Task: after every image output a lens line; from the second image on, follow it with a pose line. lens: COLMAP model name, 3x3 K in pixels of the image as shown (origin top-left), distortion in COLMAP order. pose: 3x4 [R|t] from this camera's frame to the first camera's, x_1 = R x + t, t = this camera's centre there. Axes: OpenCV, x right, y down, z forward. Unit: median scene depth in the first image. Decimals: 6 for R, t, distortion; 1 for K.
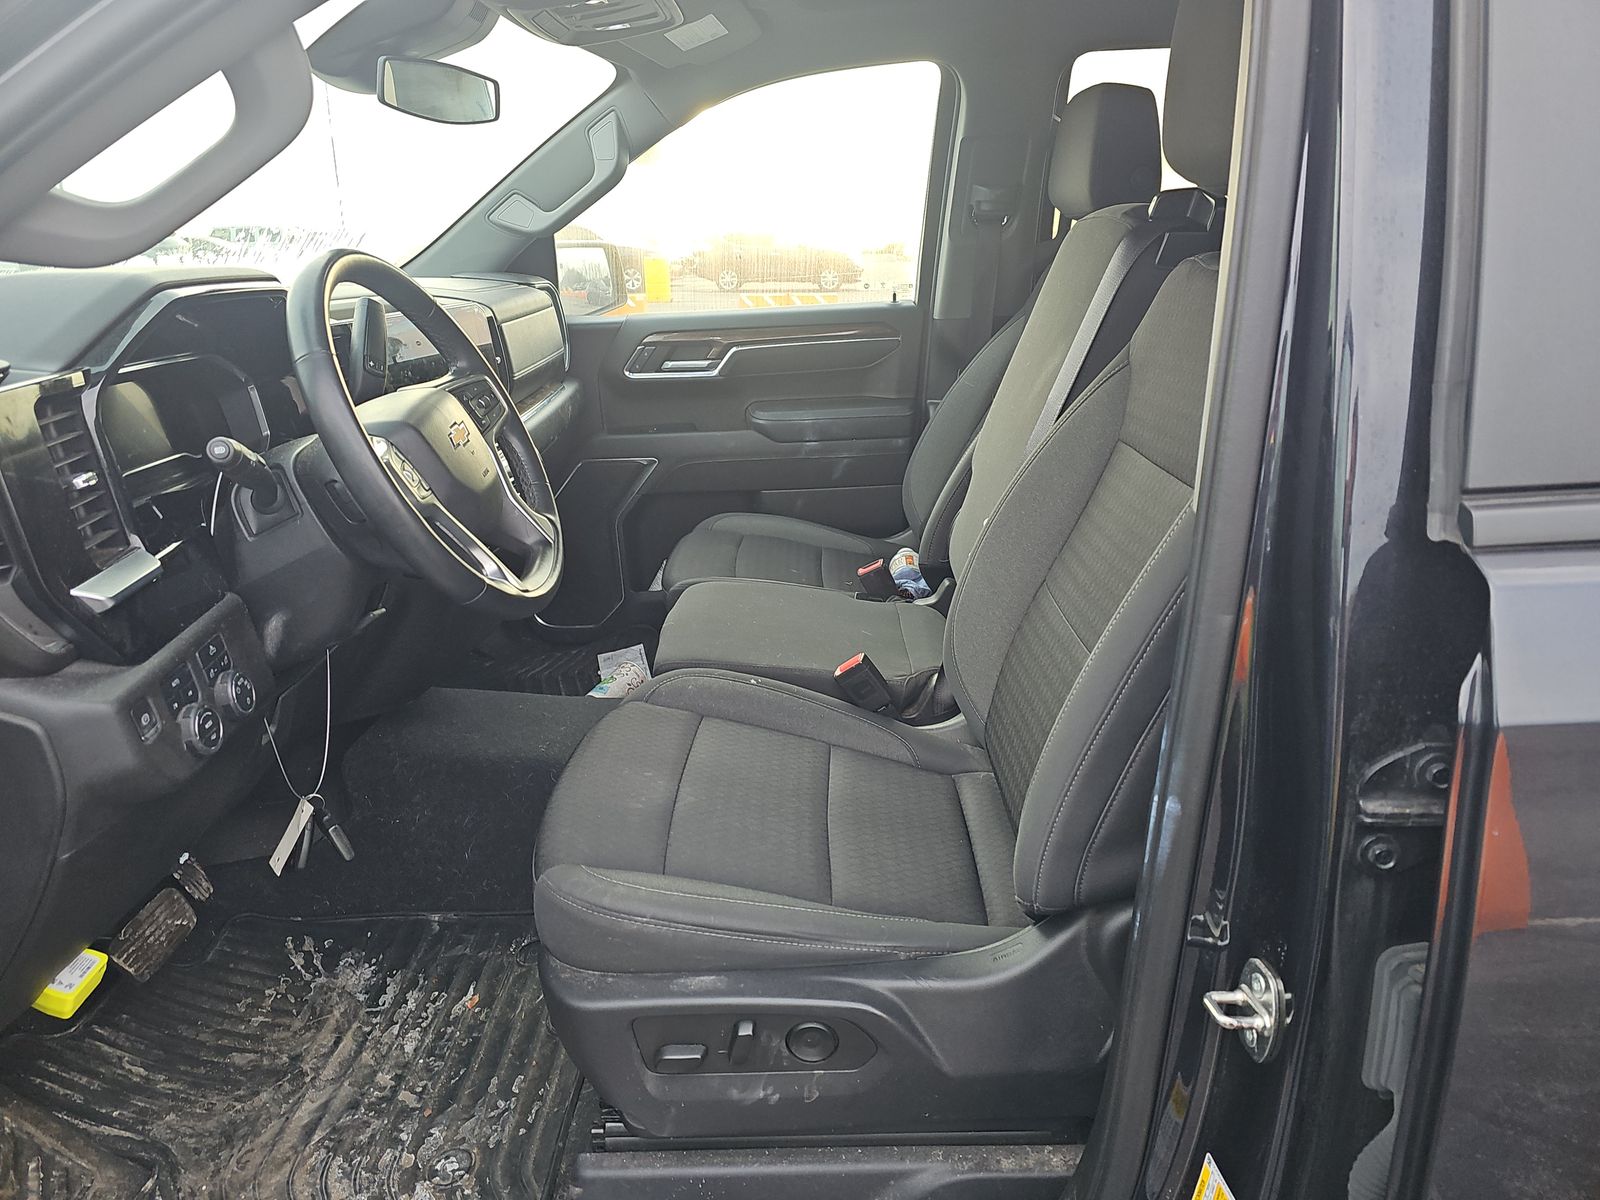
lens RADIAL K [[1142.7, 0, 800.0], [0, 1142.7, 600.0], [0, 0, 1]] dist [-0.006536, -0.002620]
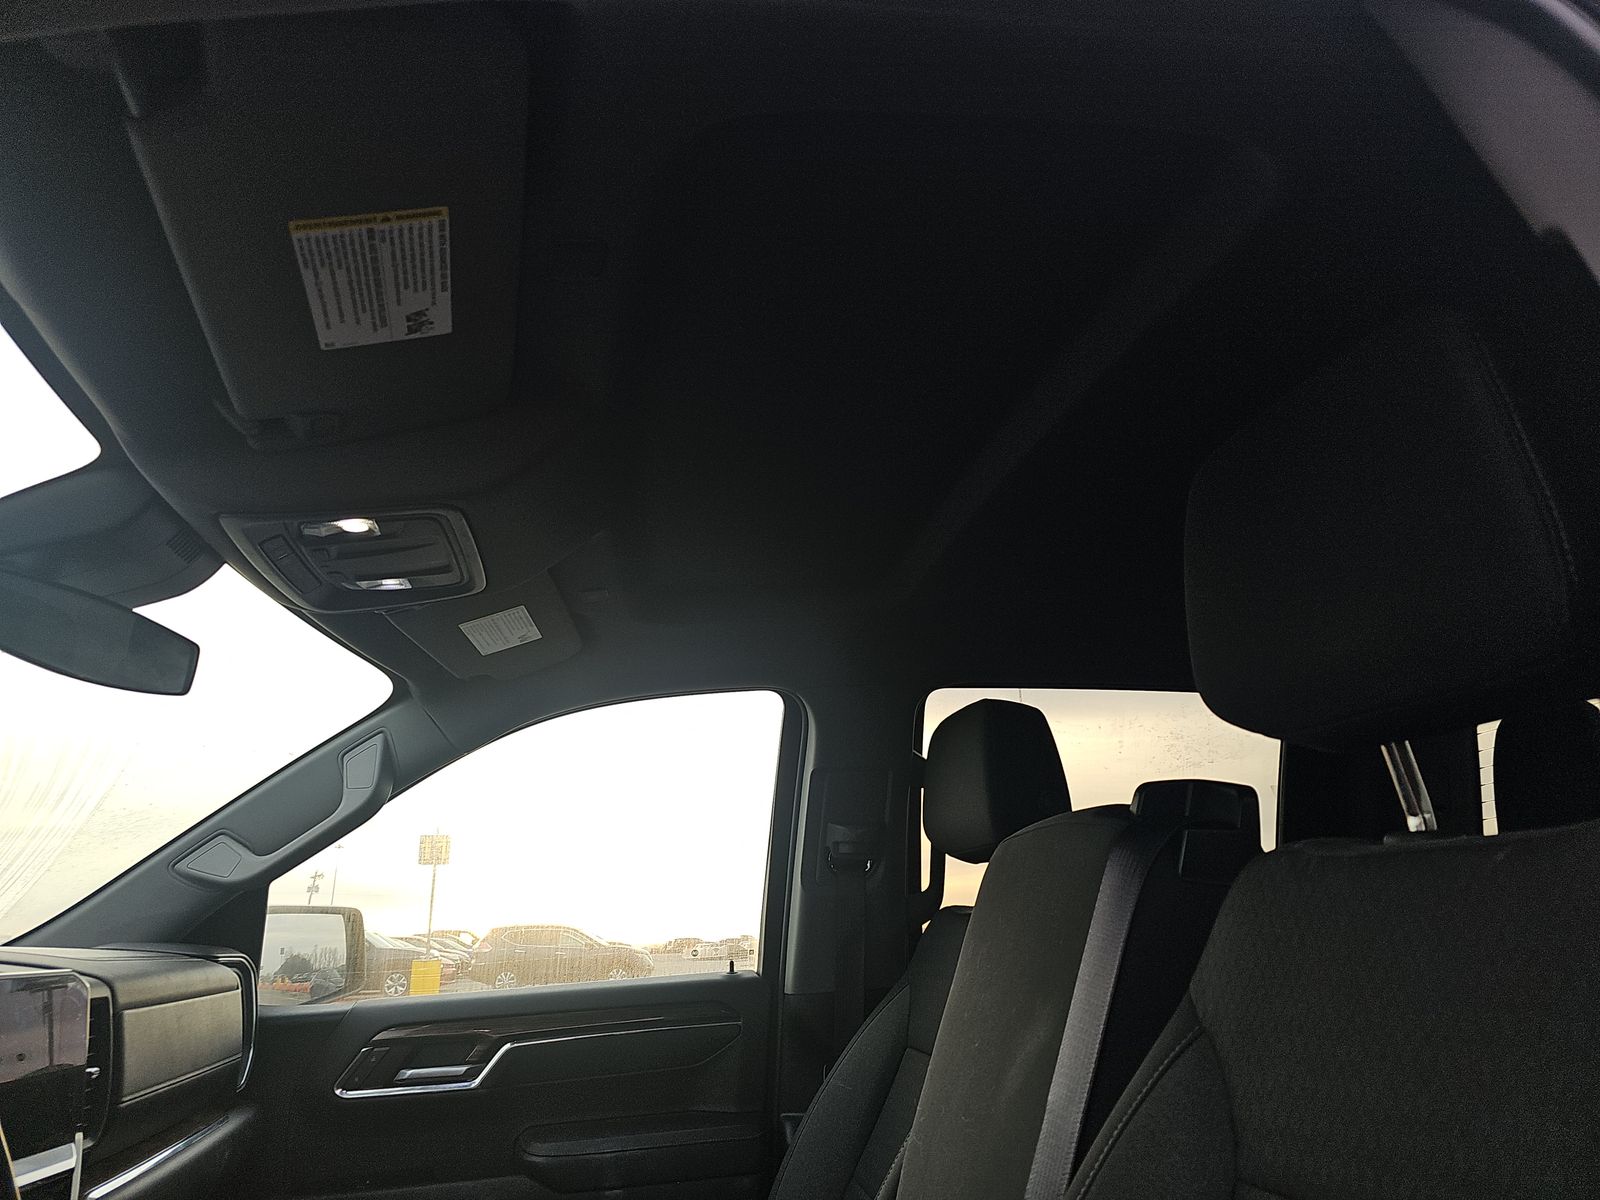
lens RADIAL K [[1077.2, 0, 803.9], [0, 1077.2, 603.6], [0, 0, 1]] dist [0.064103, -0.000466]
pose [[0.979623, 0.055754, 0.192949, -0.024188], [0.065857, 0.818410, -0.570848, -0.045300], [-0.189739, 0.571924, 0.798062, 0.271432]]
